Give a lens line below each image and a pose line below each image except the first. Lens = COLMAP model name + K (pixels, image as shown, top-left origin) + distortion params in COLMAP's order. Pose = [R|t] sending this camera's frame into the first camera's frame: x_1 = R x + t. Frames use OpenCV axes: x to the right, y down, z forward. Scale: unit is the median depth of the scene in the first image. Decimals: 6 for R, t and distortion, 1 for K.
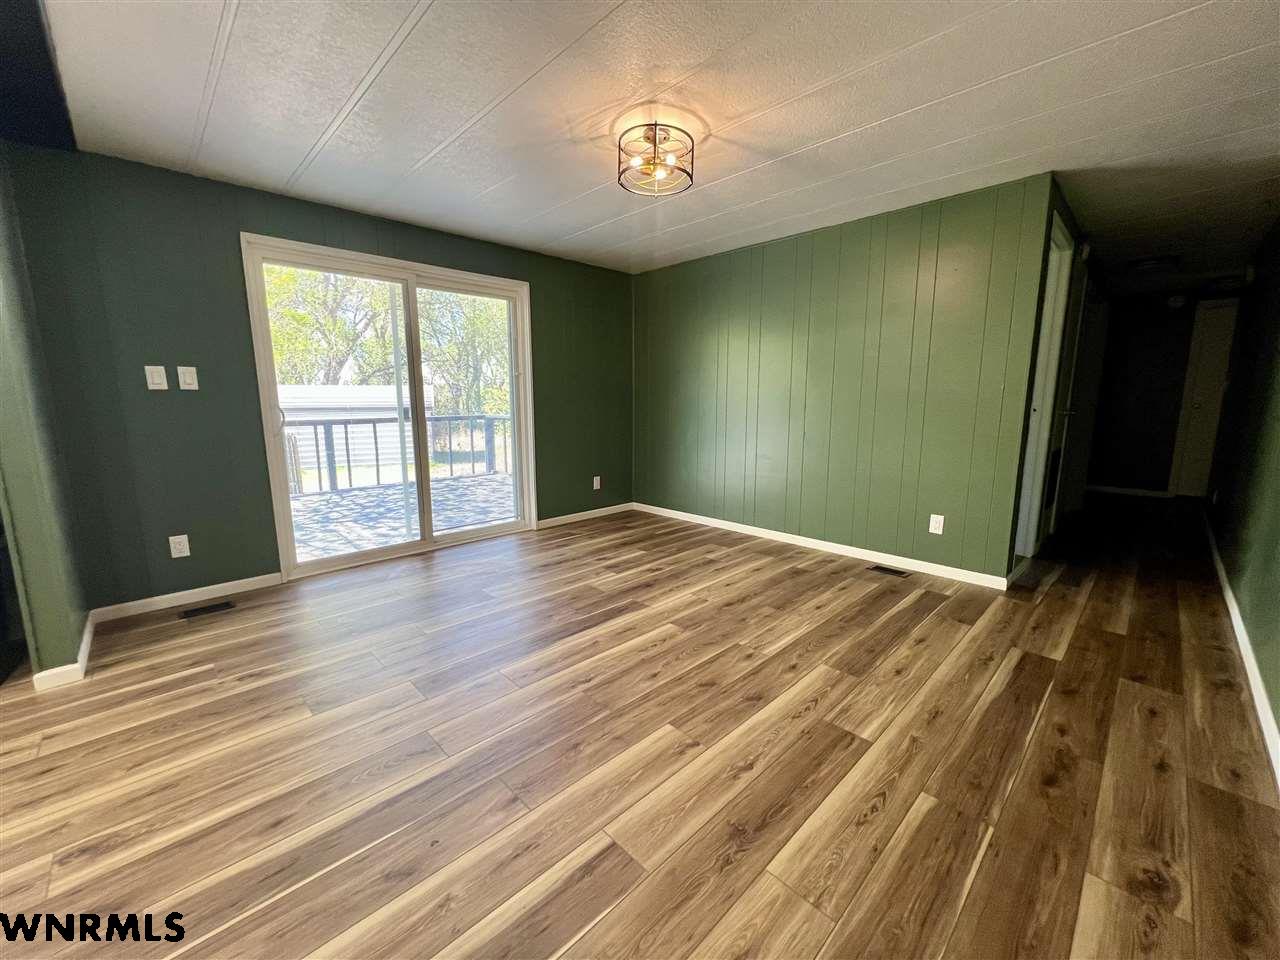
lens RADIAL K [[514.5, 0, 645.3], [0, 514.5, 483.6], [0, 0, 1]] dist [-0.004090, 0.002013]
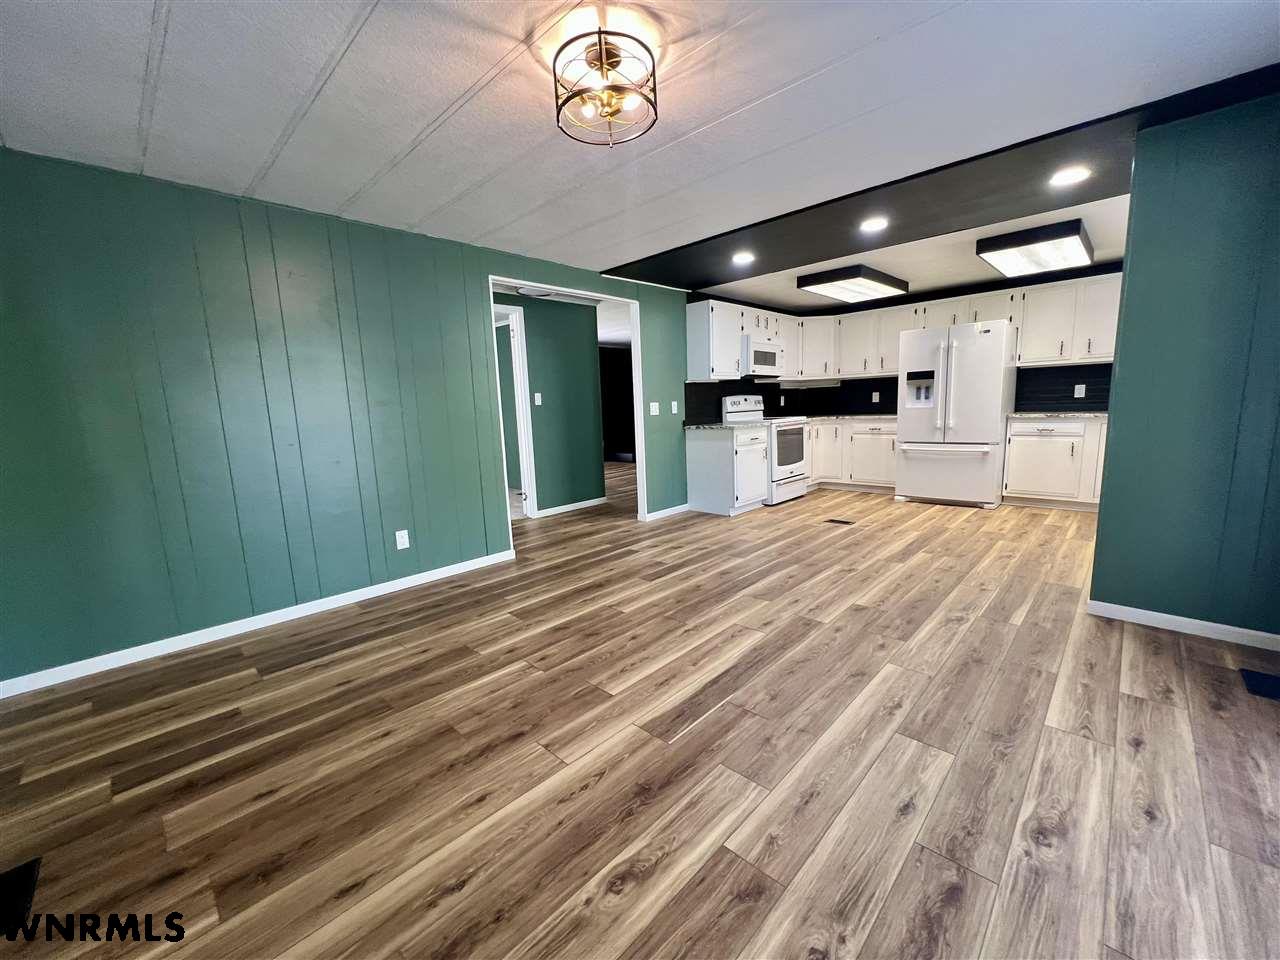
lens RADIAL K [[514.5, 0, 641.6], [0, 514.5, 482.8], [0, 0, 1]] dist [-0.004090, 0.002013]
pose [[-0.998987, 0.041086, -0.018381, 0.006236], [0.033281, 0.949198, 0.312914, -0.347031], [0.030304, 0.311985, -0.949604, 2.022197]]
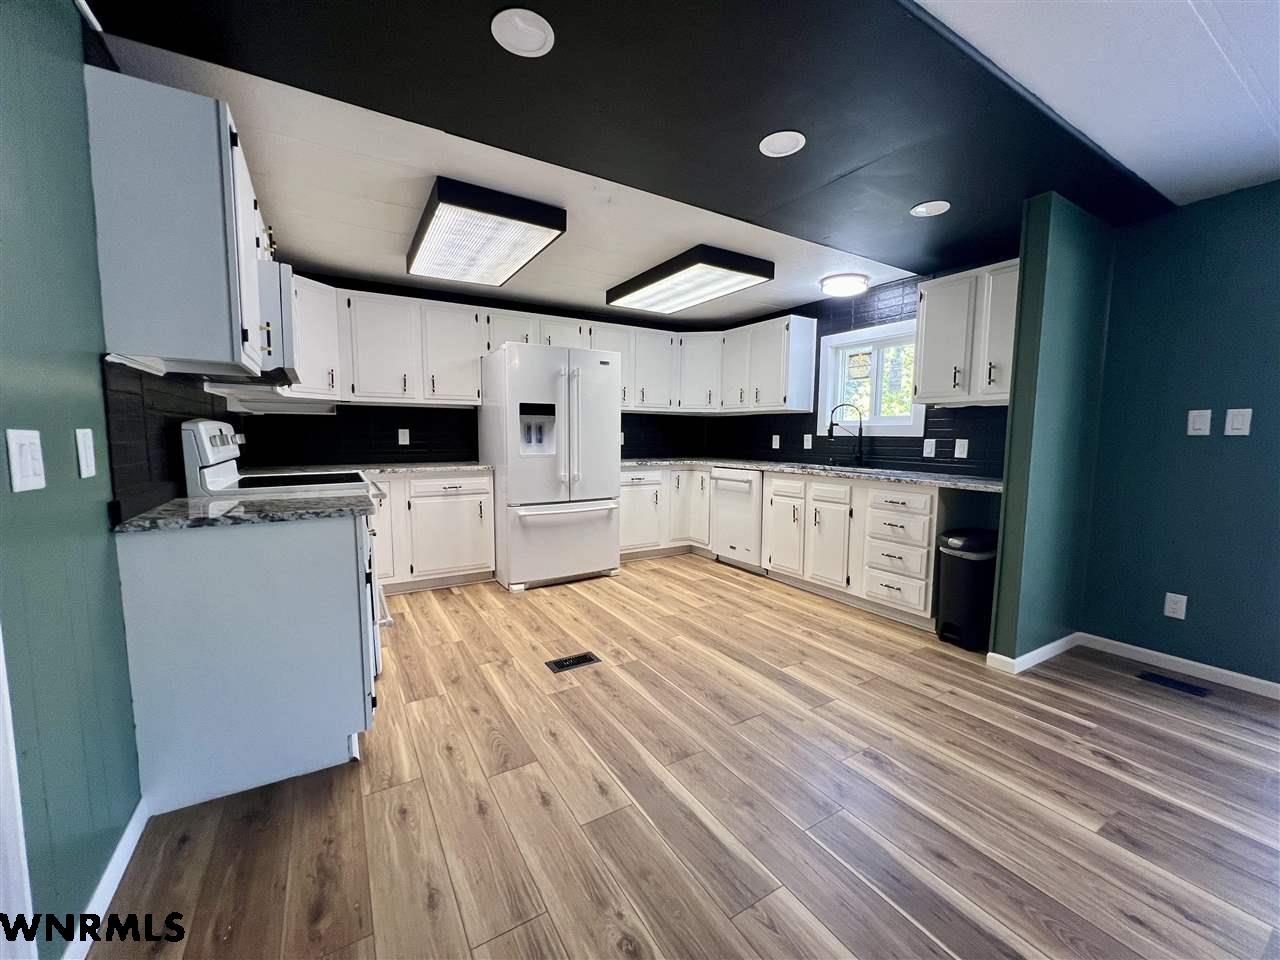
lens RADIAL K [[514.5, 0, 641.9], [0, 514.5, 482.6], [0, 0, 1]] dist [-0.004090, 0.002013]
pose [[-0.230073, 0.089015, -0.969094, 0.225343], [-0.168680, 0.977088, 0.129796, -0.065334], [0.958443, 0.193329, -0.209787, 0.322023]]
